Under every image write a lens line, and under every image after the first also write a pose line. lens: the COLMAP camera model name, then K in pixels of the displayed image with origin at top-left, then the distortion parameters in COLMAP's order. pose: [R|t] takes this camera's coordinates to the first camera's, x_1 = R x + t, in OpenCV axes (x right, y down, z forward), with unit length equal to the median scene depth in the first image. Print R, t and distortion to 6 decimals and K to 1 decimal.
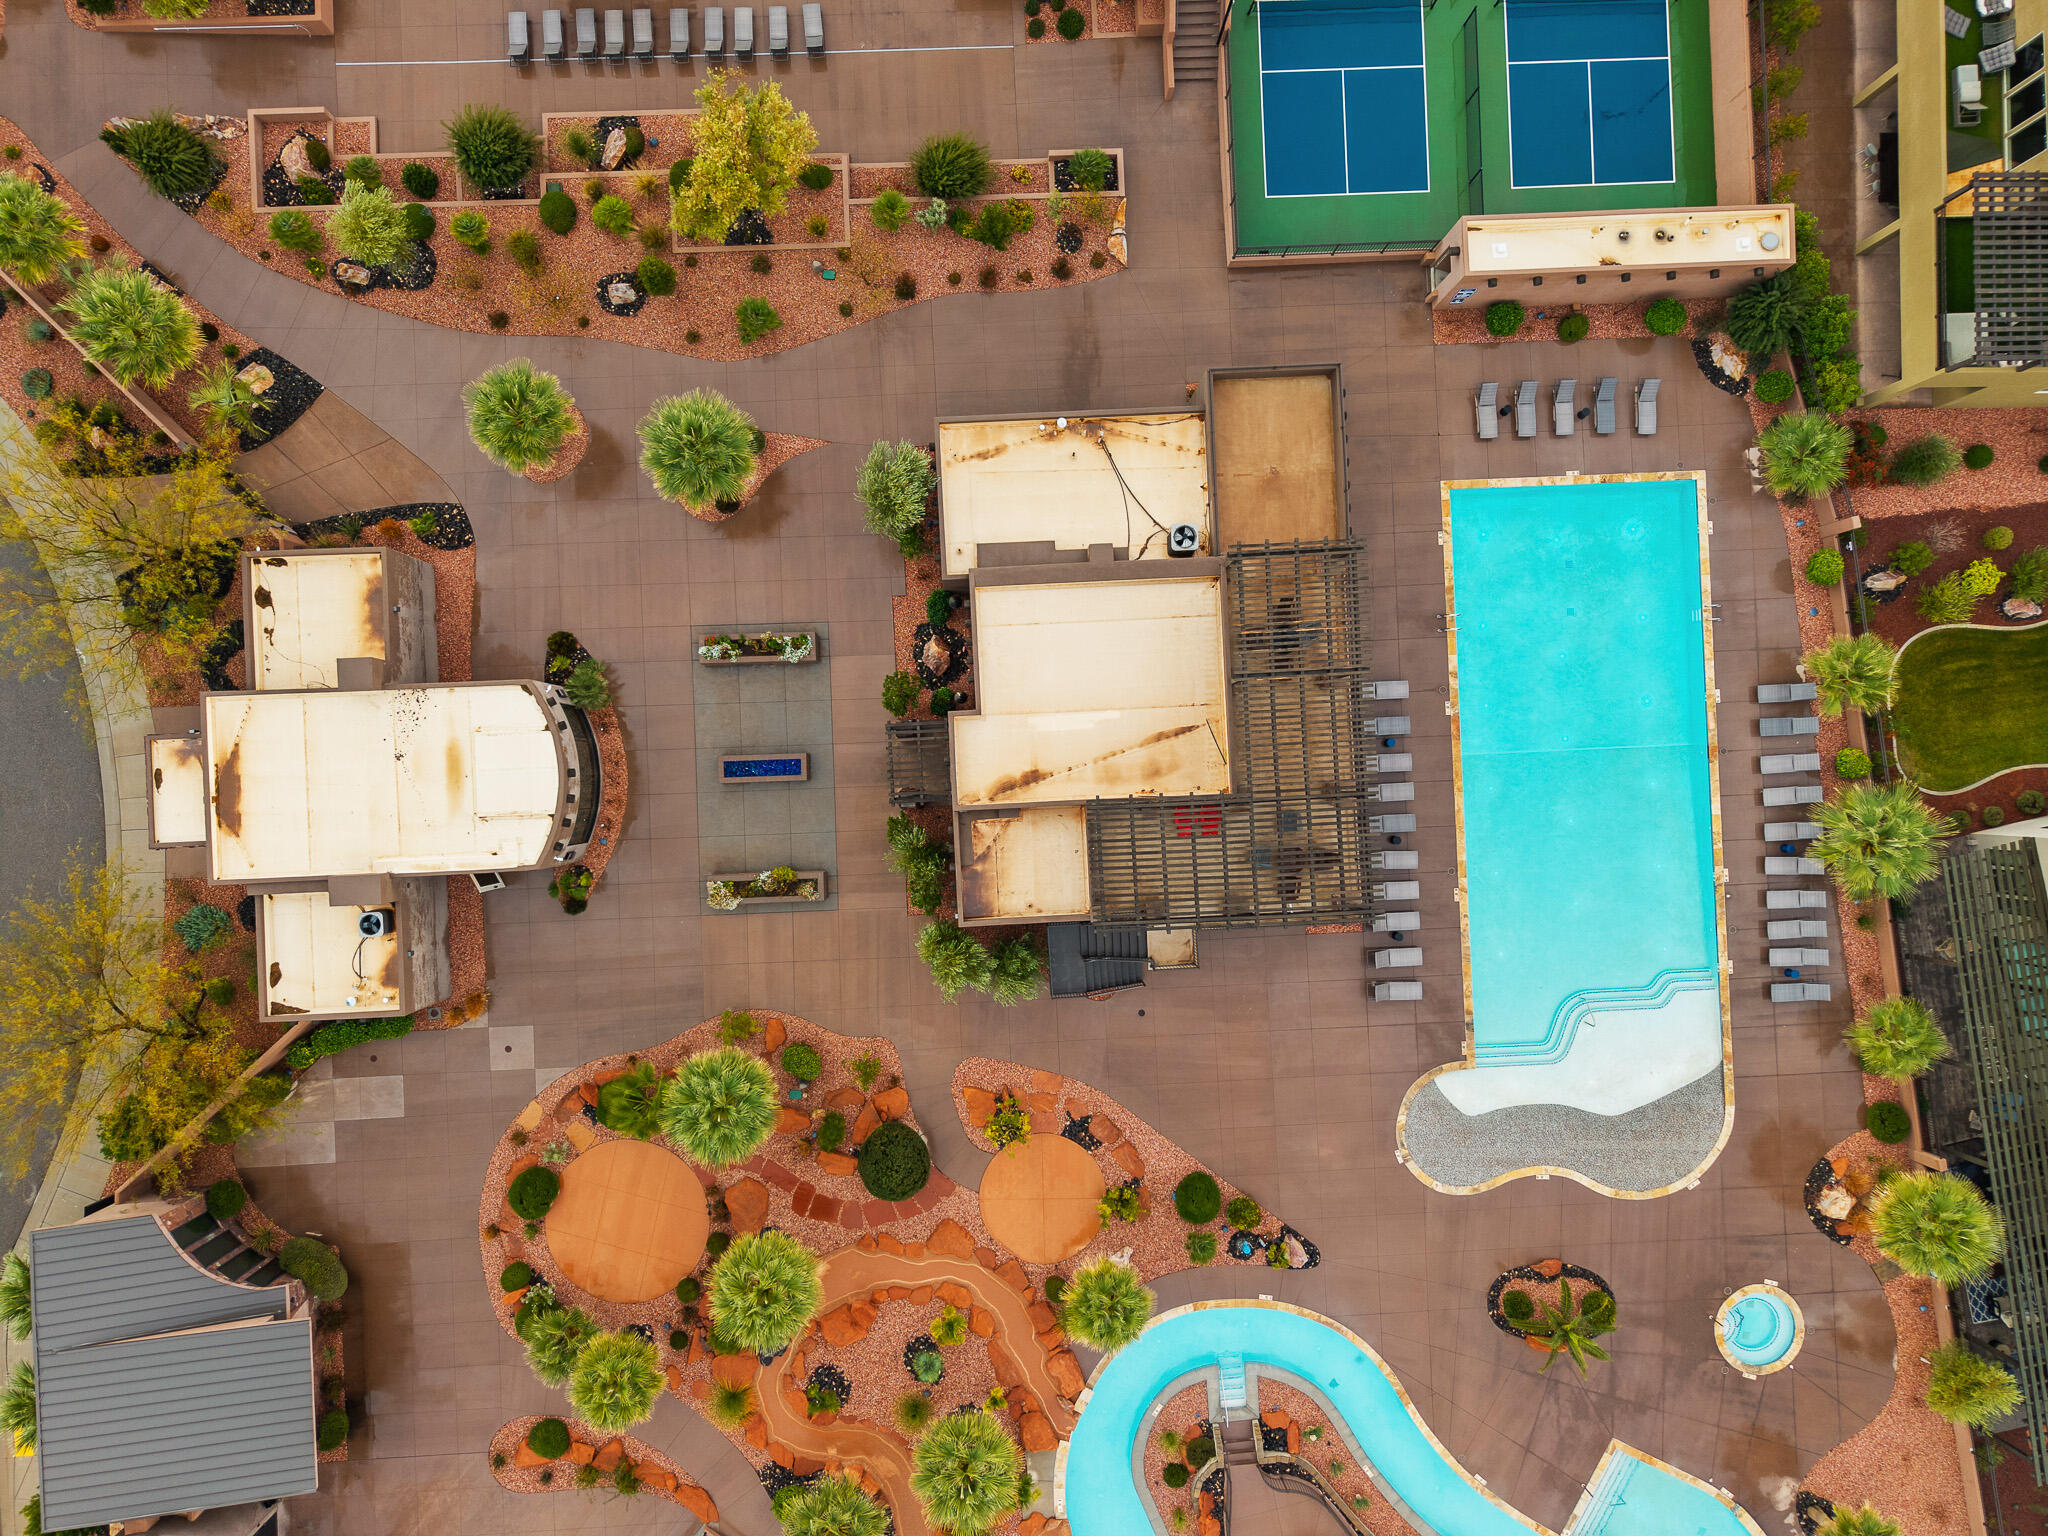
lens RADIAL K [[1377.1, 0, 1019.4], [0, 1377.1, 775.6], [0, 0, 1]] dist [0.009232, -0.004736]
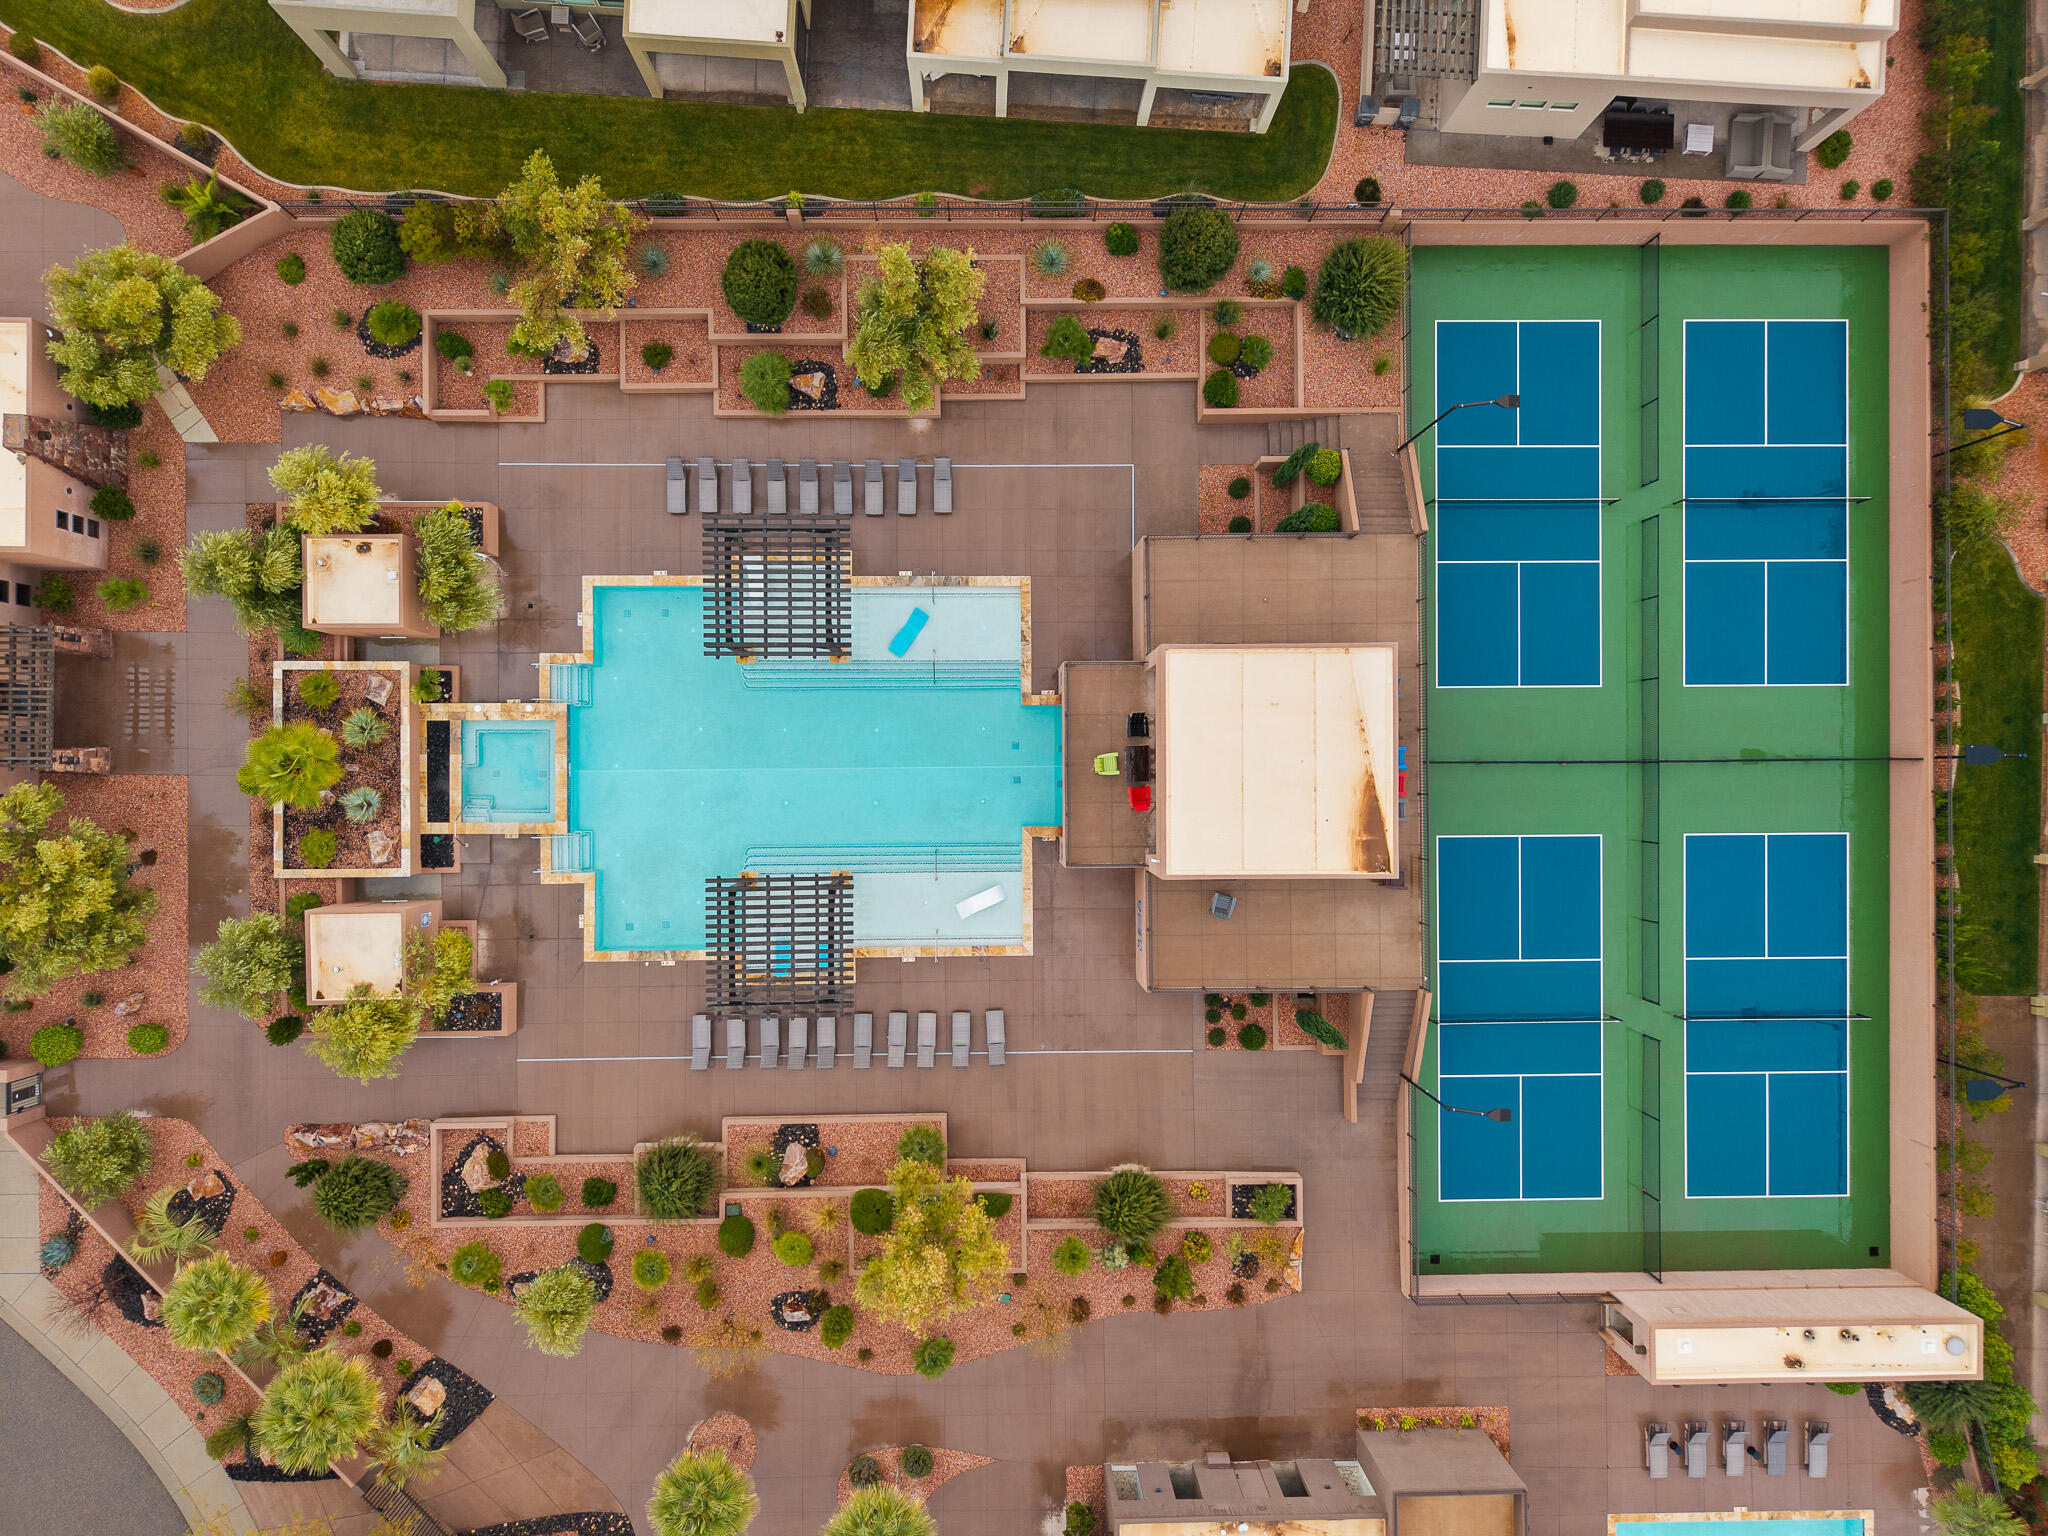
lens RADIAL K [[1377.1, 0, 1019.4], [0, 1377.1, 775.6], [0, 0, 1]] dist [0.009232, -0.004736]
pose [[0.999307, 0.037227, -0.000293, -0.140496], [-0.037227, 0.999305, 0.001903, -0.742313], [0.000363, -0.001891, 0.999998, 0.003383]]
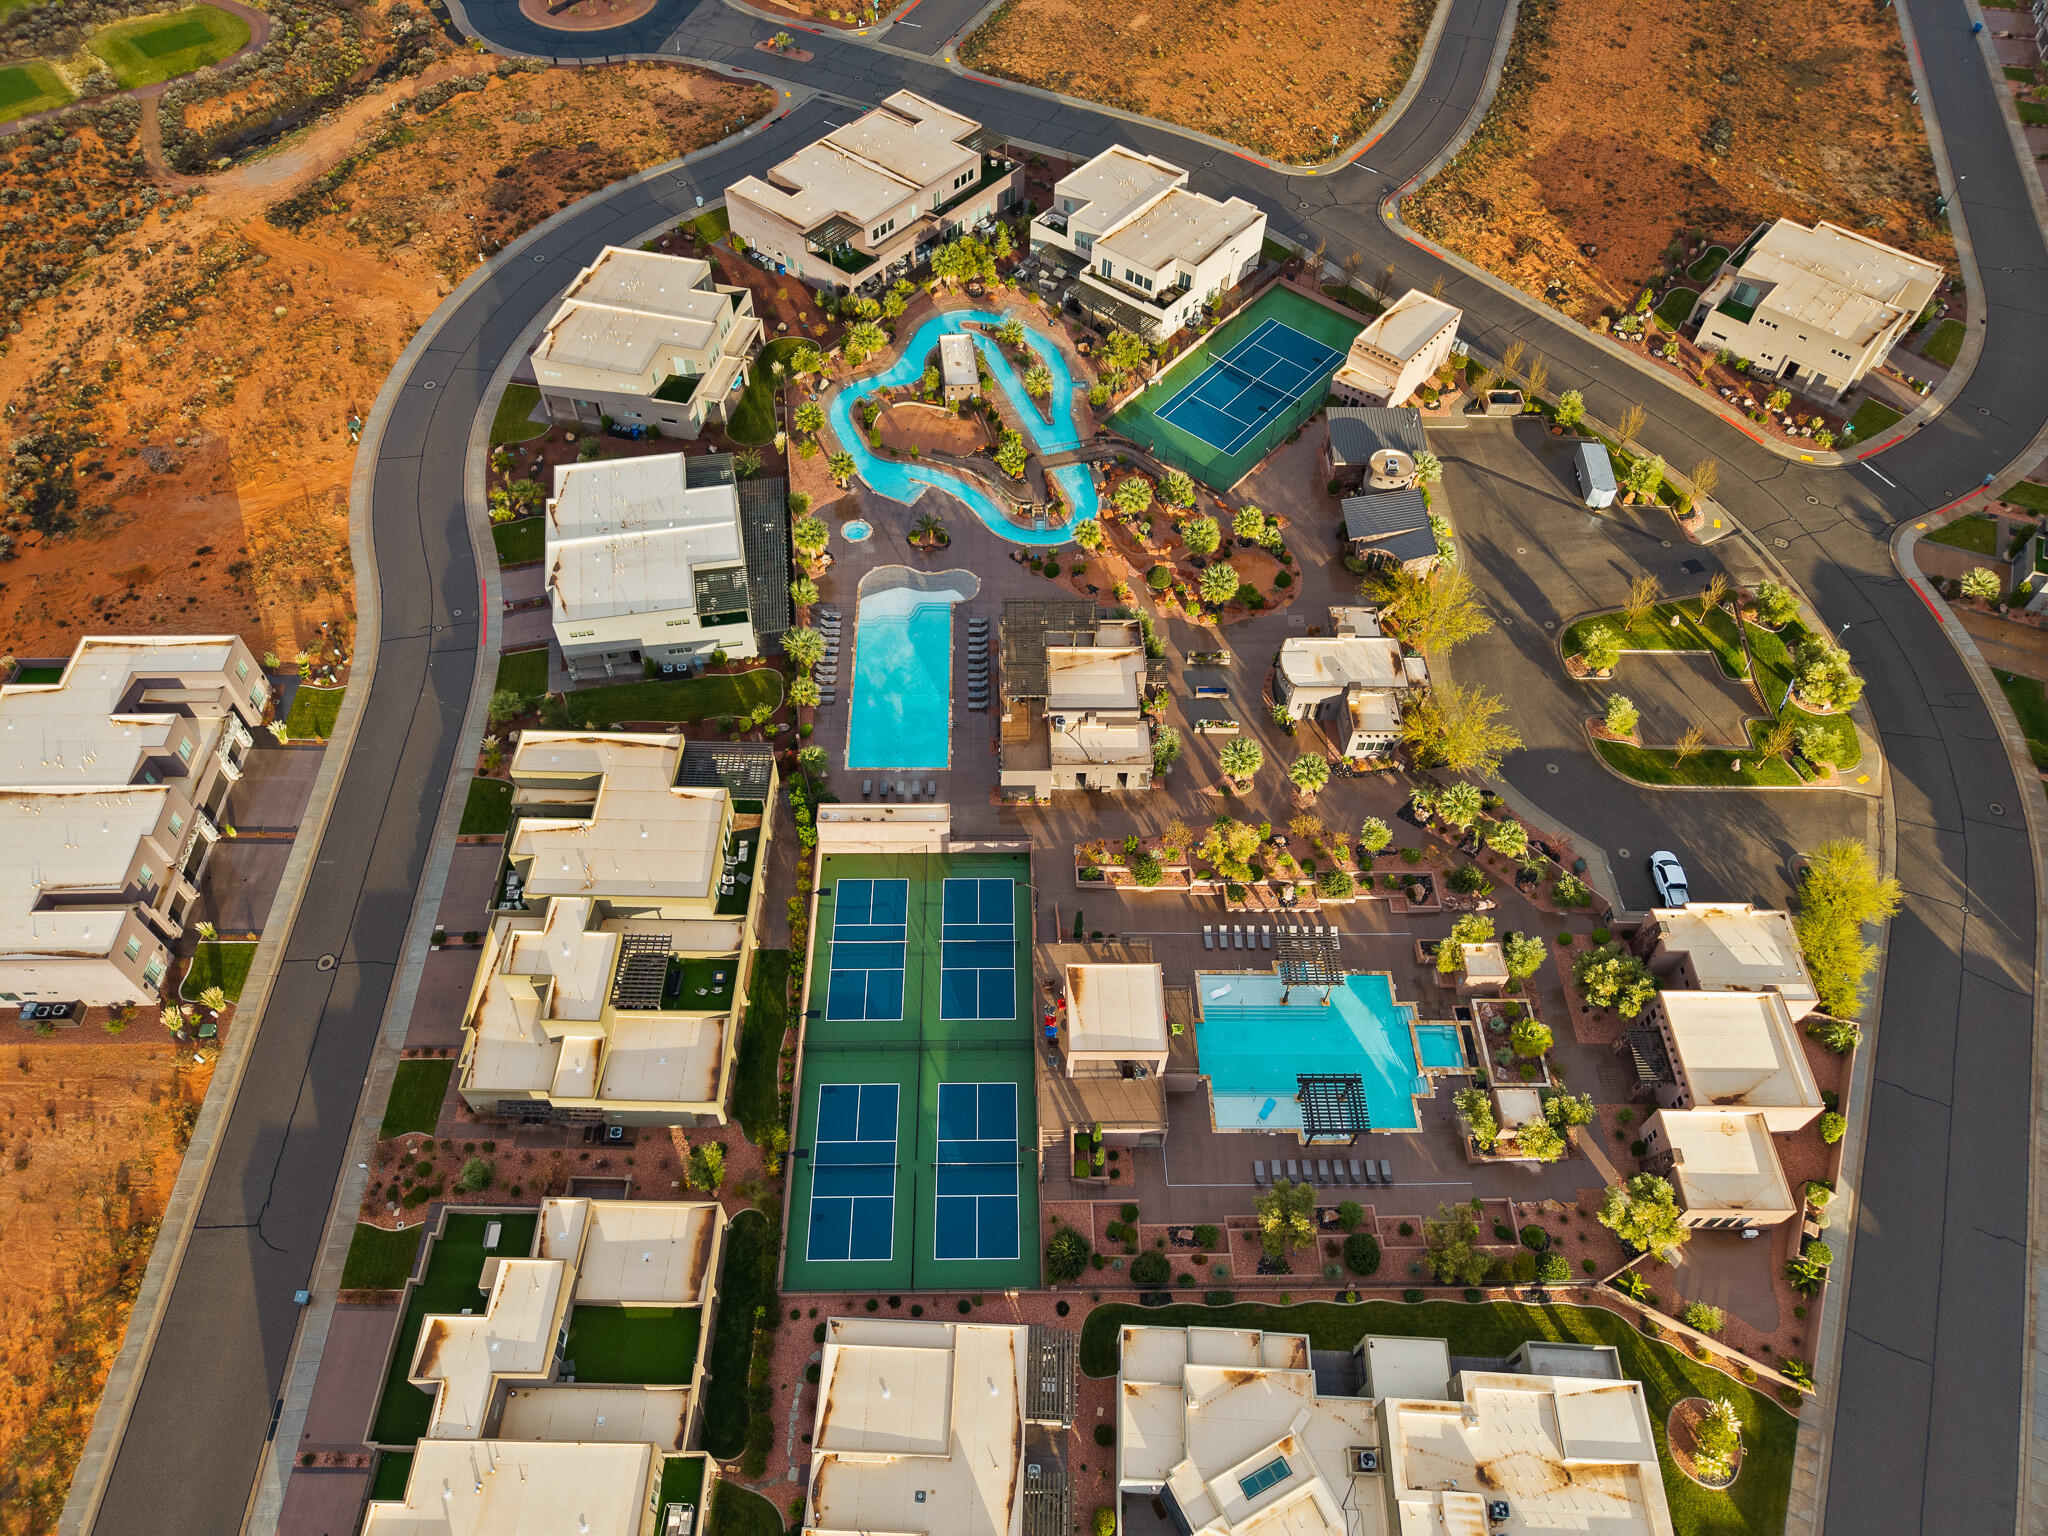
lens RADIAL K [[1378.4, 0, 1017.7], [0, 1378.4, 770.5], [0, 0, 1]] dist [0.006183, 0.001166]
pose [[-0.998542, -0.050644, -0.018665, 0.232155], [0.029198, -0.797697, 0.602351, -1.736514], [-0.045394, 0.600928, 0.798013, -1.010668]]
